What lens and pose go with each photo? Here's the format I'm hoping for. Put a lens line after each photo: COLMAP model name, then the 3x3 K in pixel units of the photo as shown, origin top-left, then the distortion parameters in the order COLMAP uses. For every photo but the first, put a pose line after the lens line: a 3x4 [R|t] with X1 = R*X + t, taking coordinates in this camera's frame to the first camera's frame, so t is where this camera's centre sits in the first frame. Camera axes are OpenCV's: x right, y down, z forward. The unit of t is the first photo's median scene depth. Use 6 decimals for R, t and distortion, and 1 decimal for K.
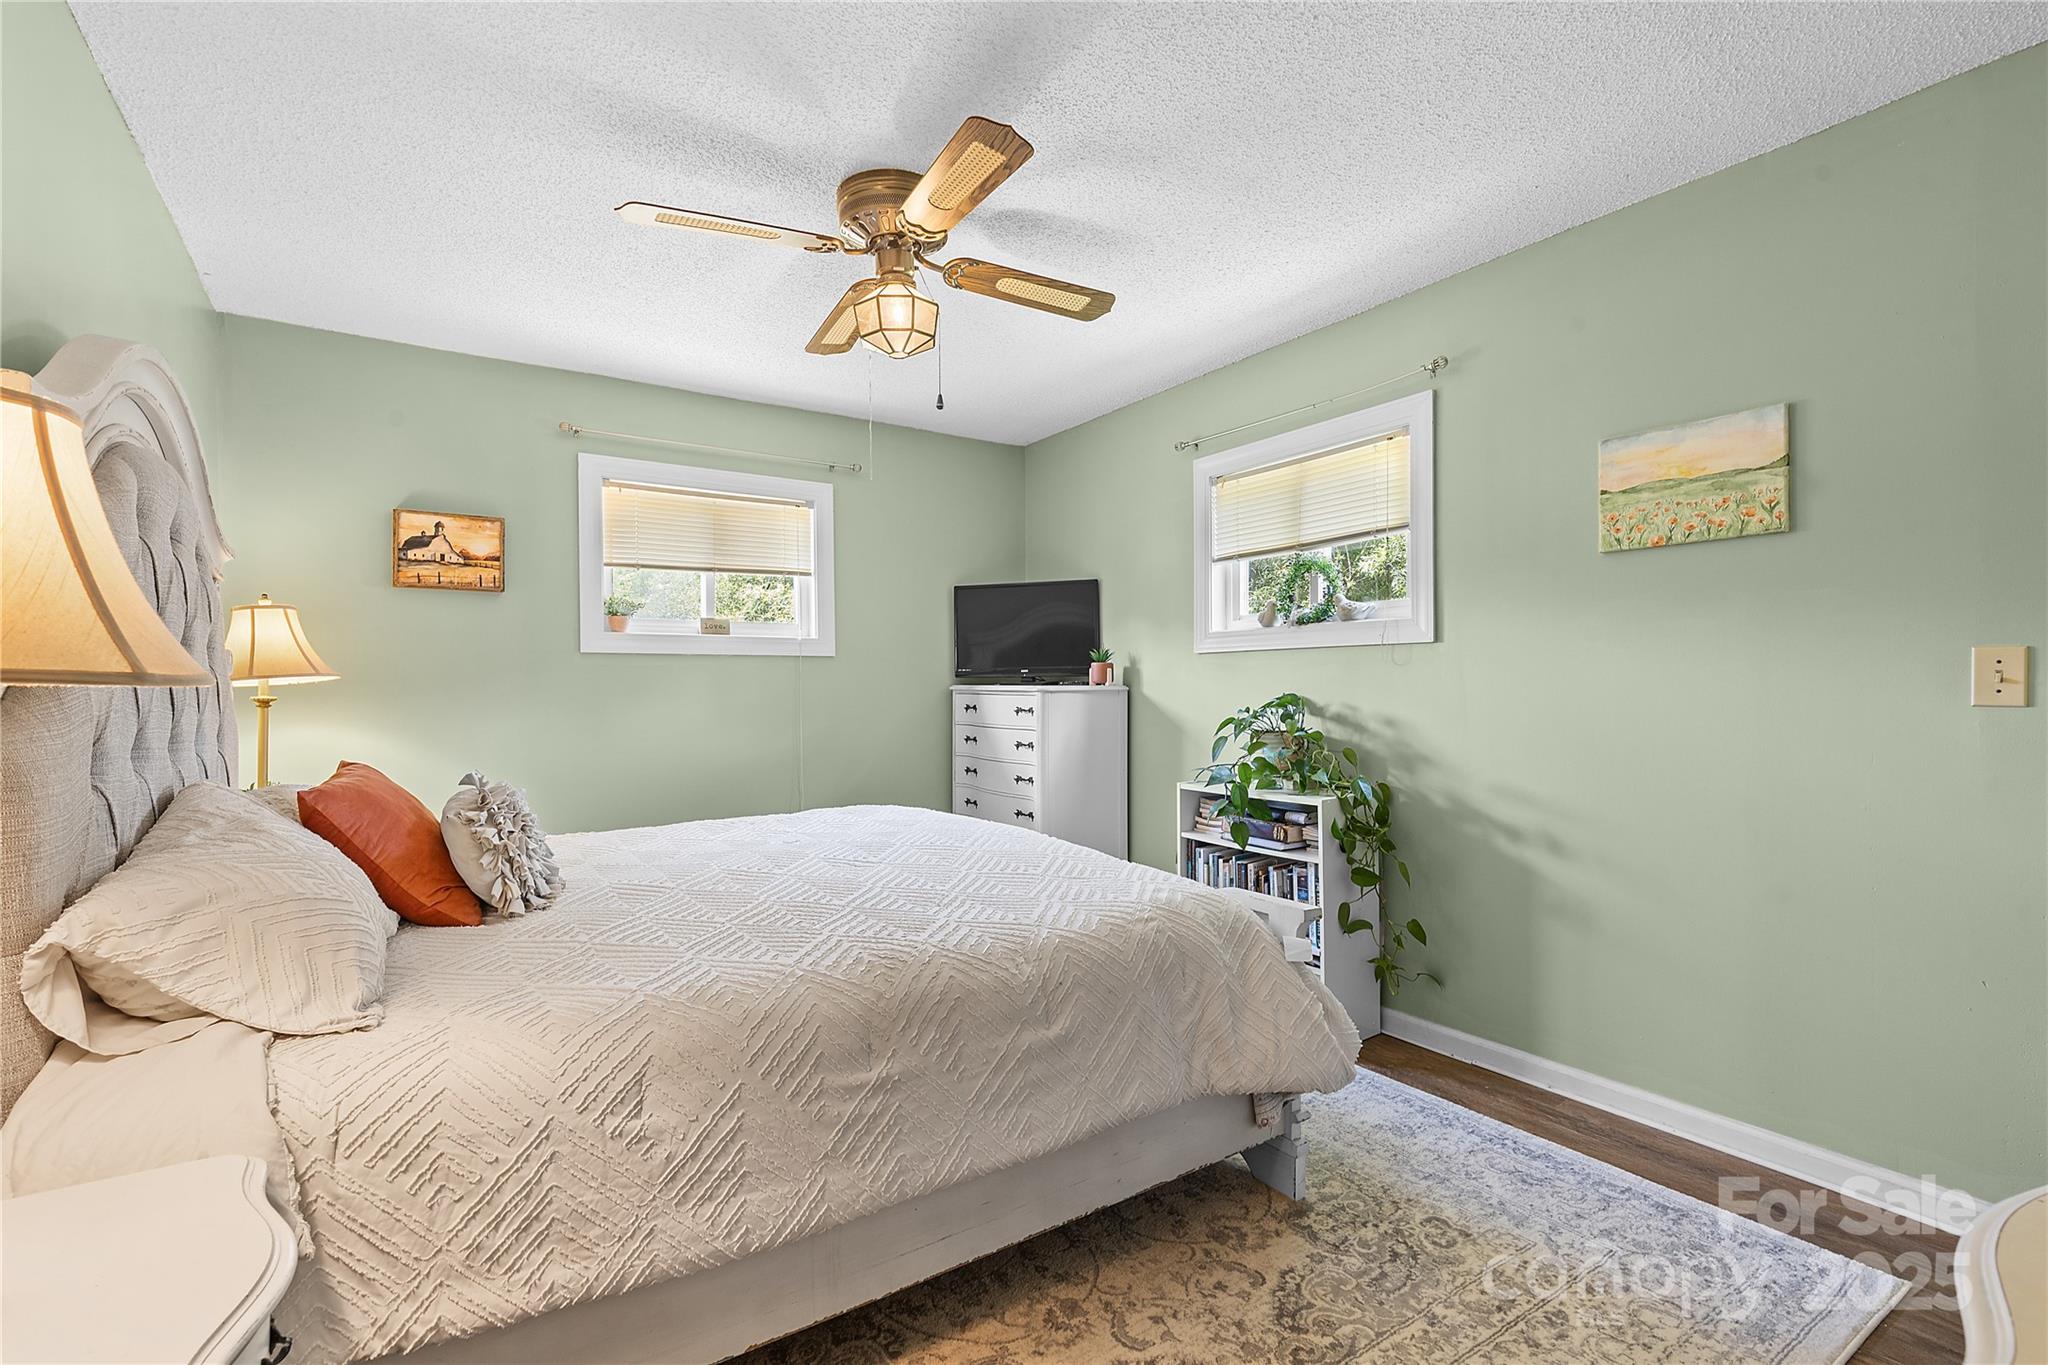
lens RADIAL K [[930.0, 0, 1024.0], [0, 930.0, 682.5], [0, 0, 1]] dist [-0.001659, -0.000404]
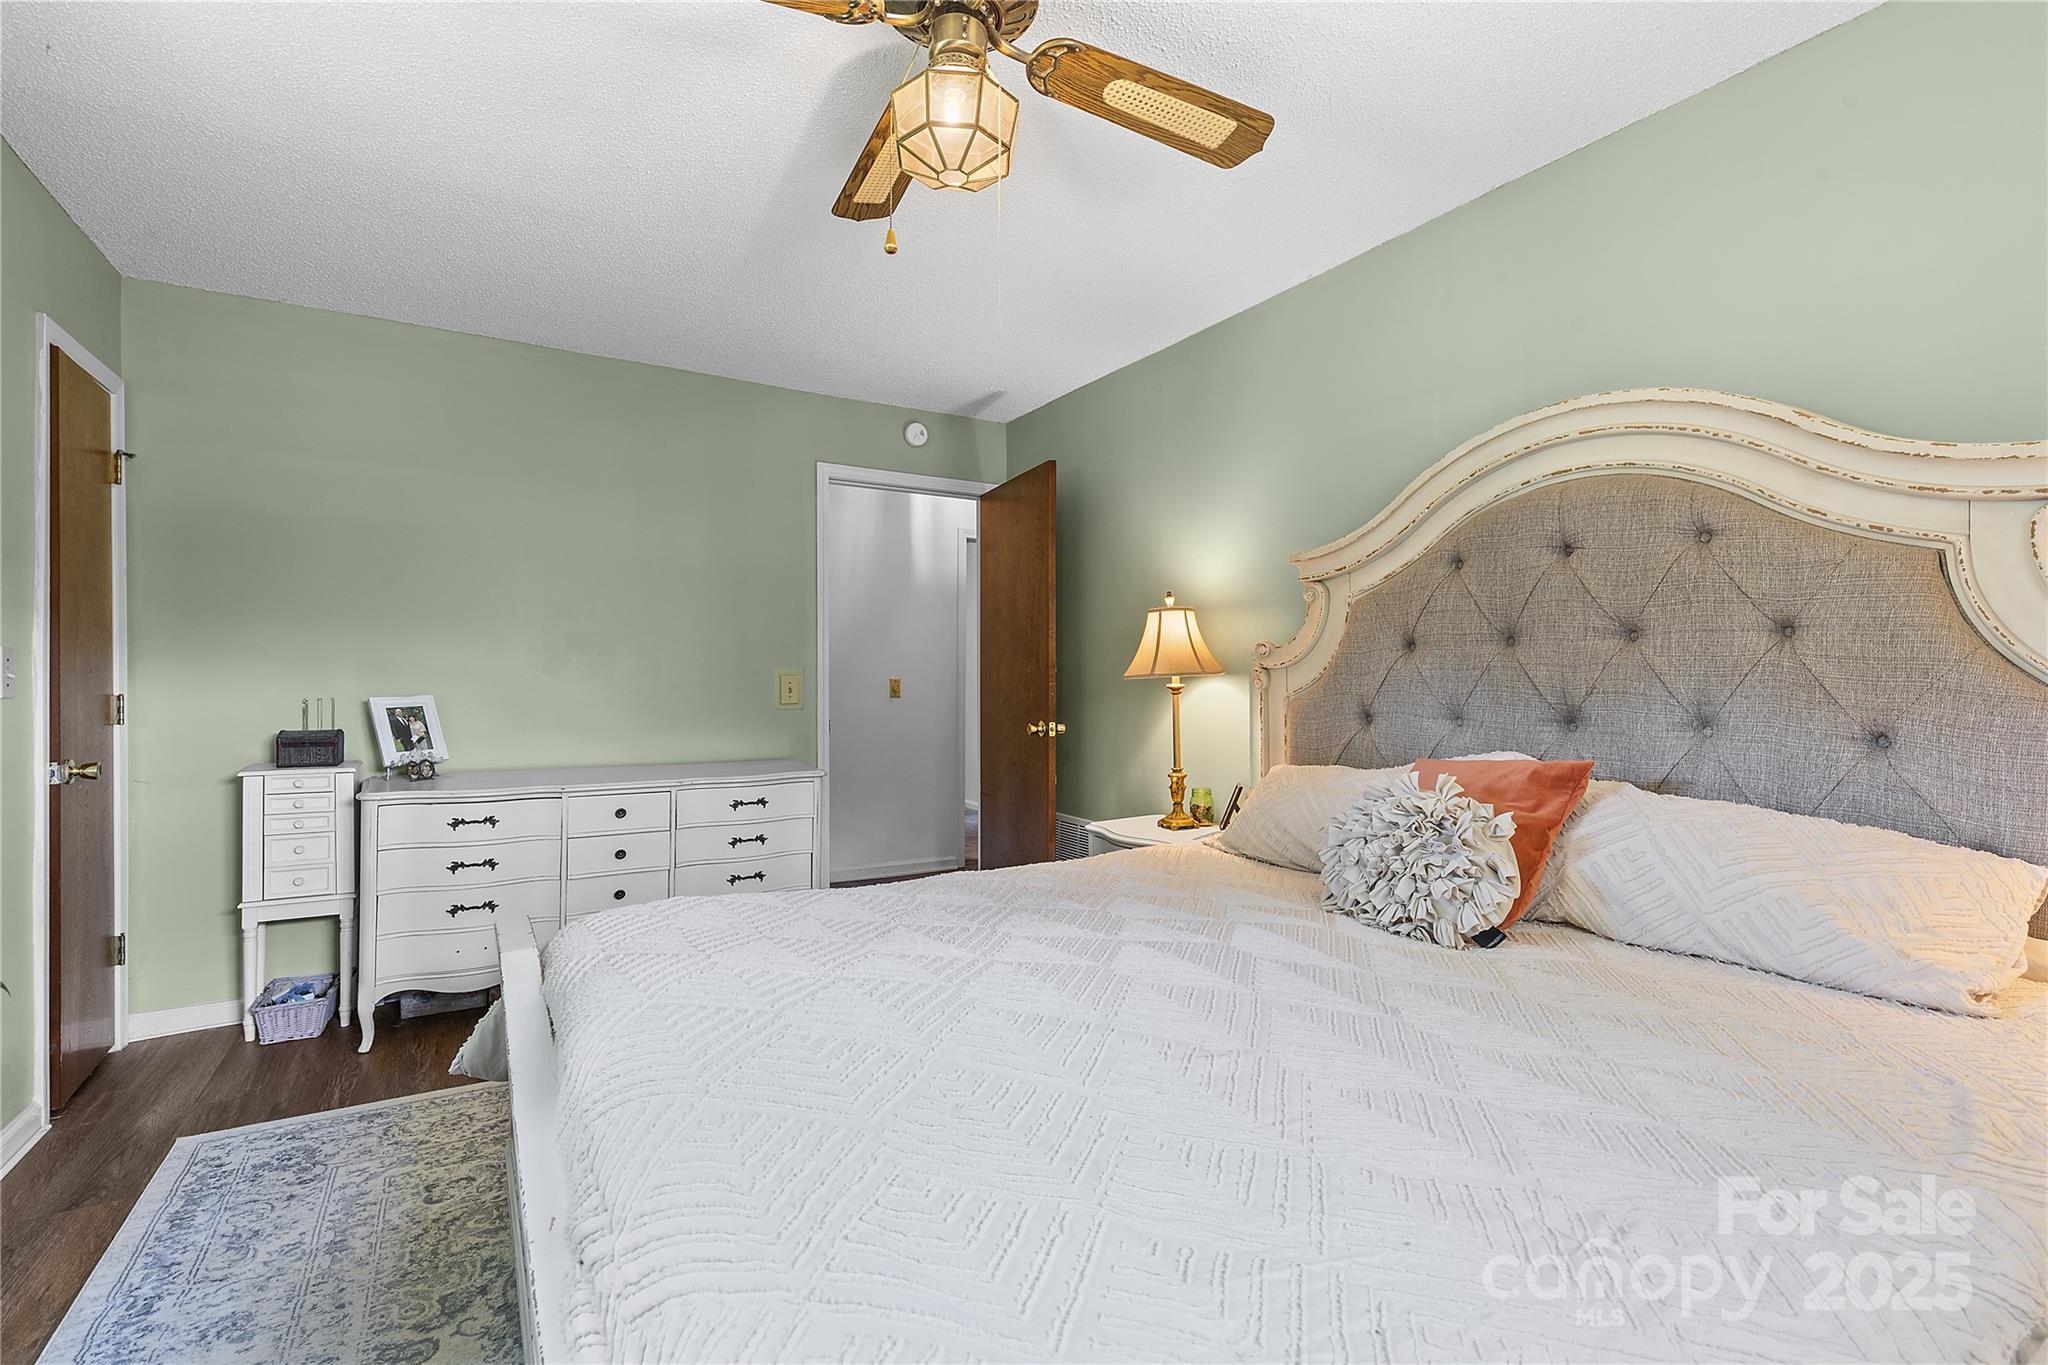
lens RADIAL K [[918.5, 0, 1019.7], [0, 918.5, 682.0], [0, 0, 1]] dist [0.009134, -0.001047]
pose [[-0.998851, 0.003414, 0.047807, -0.151491], [0.003213, 0.999986, -0.004265, 0.008344], [-0.047821, -0.004106, -0.998847, 1.181442]]
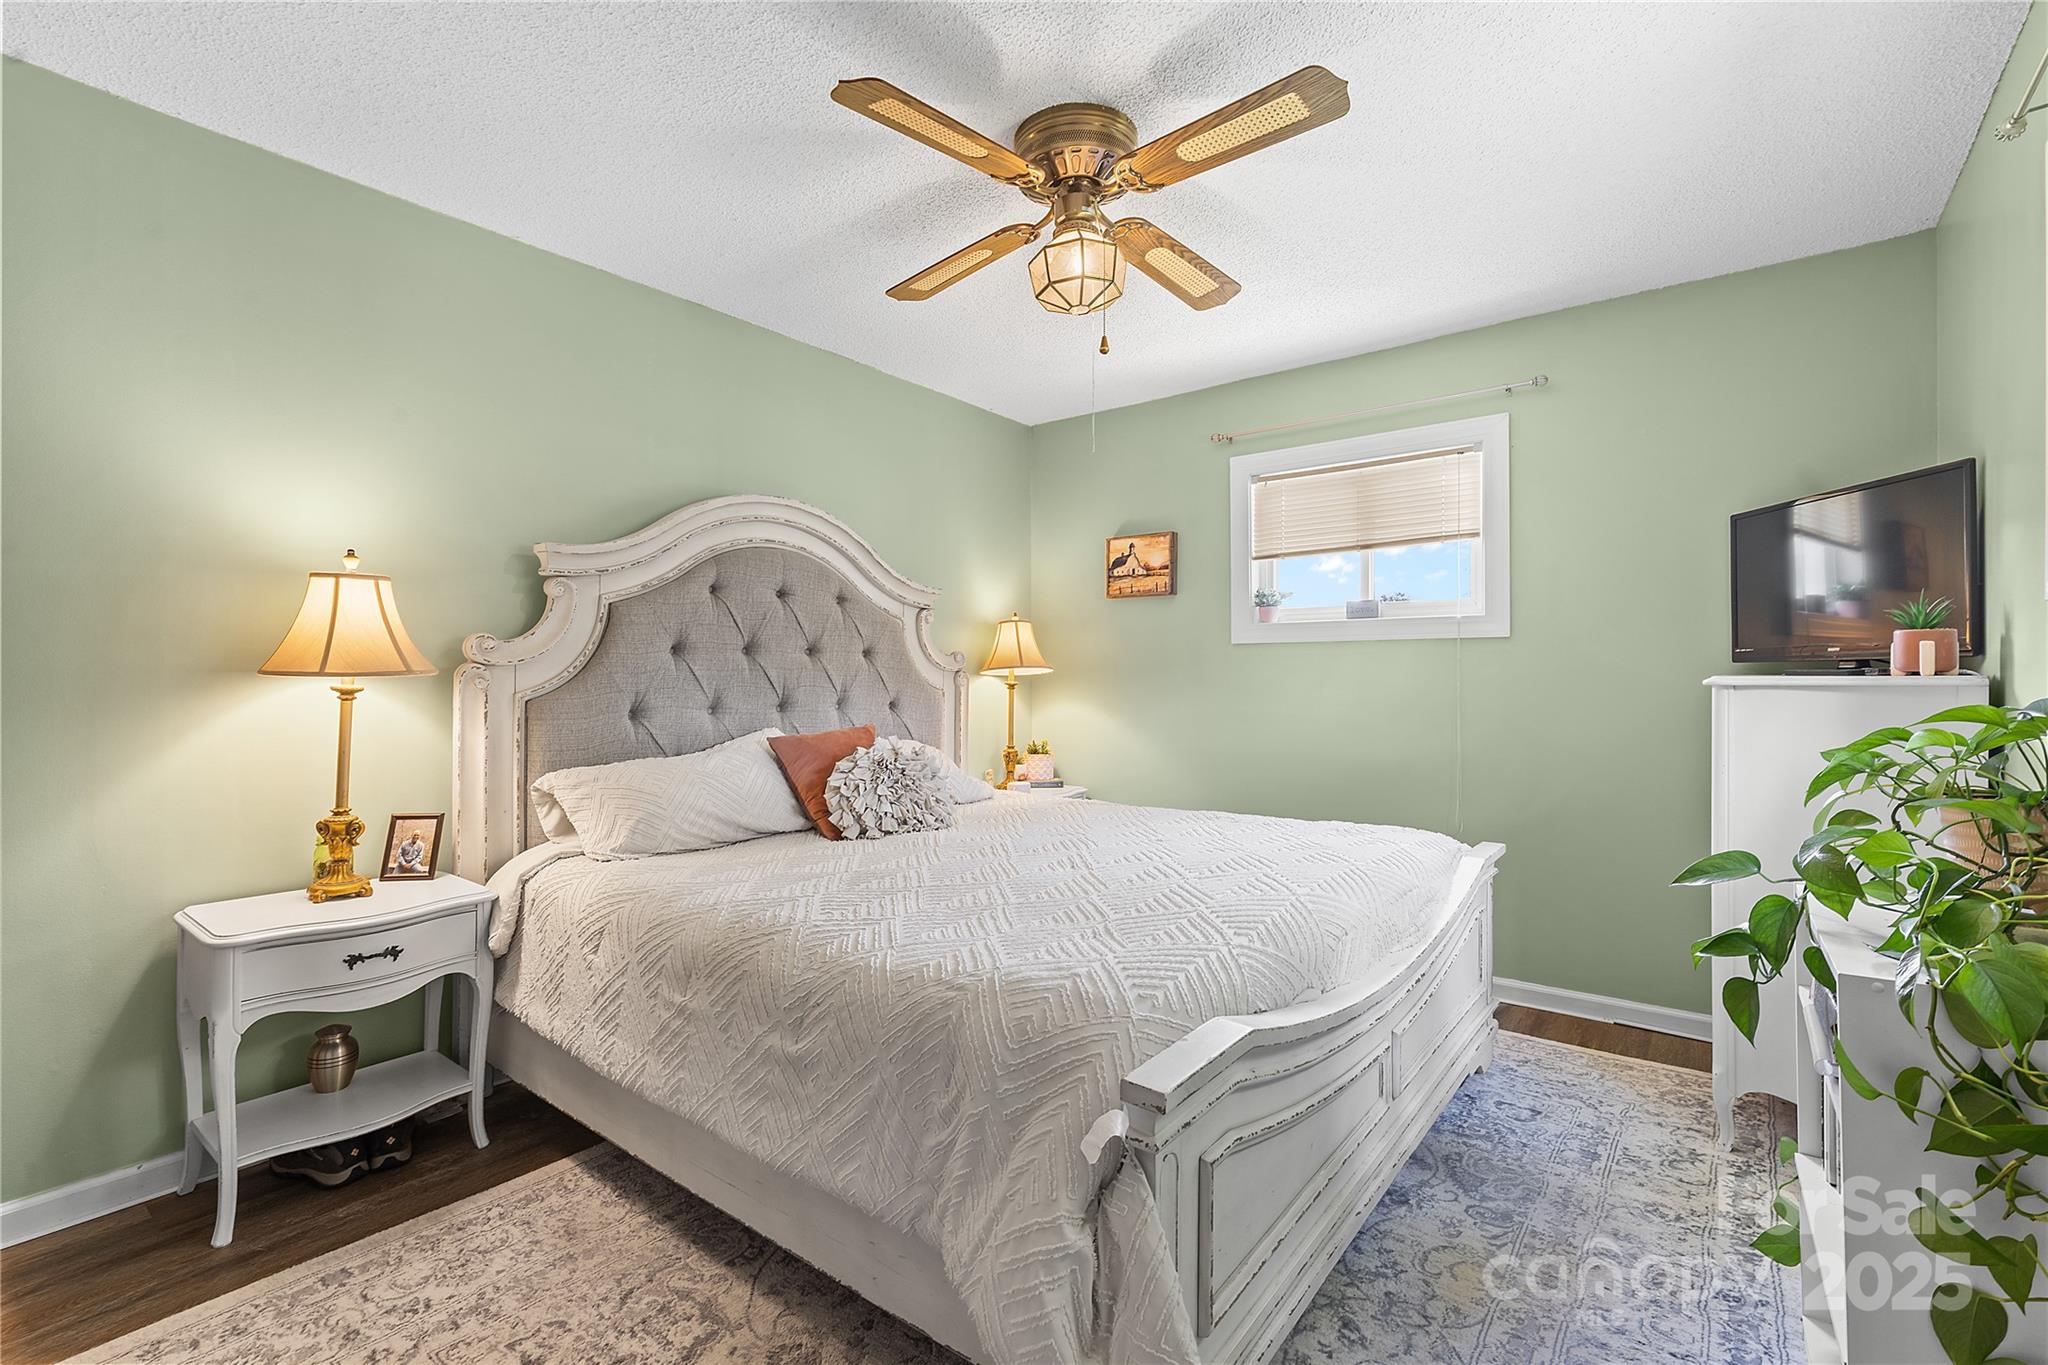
lens RADIAL K [[918.5, 0, 1019.7], [0, 918.5, 682.0], [0, 0, 1]] dist [0.009134, -0.001047]
pose [[0.300713, 0.009827, -0.953664, 0.503464], [0.003605, 0.999928, 0.011440, -0.001201], [0.953708, -0.006878, 0.300656, 0.484144]]
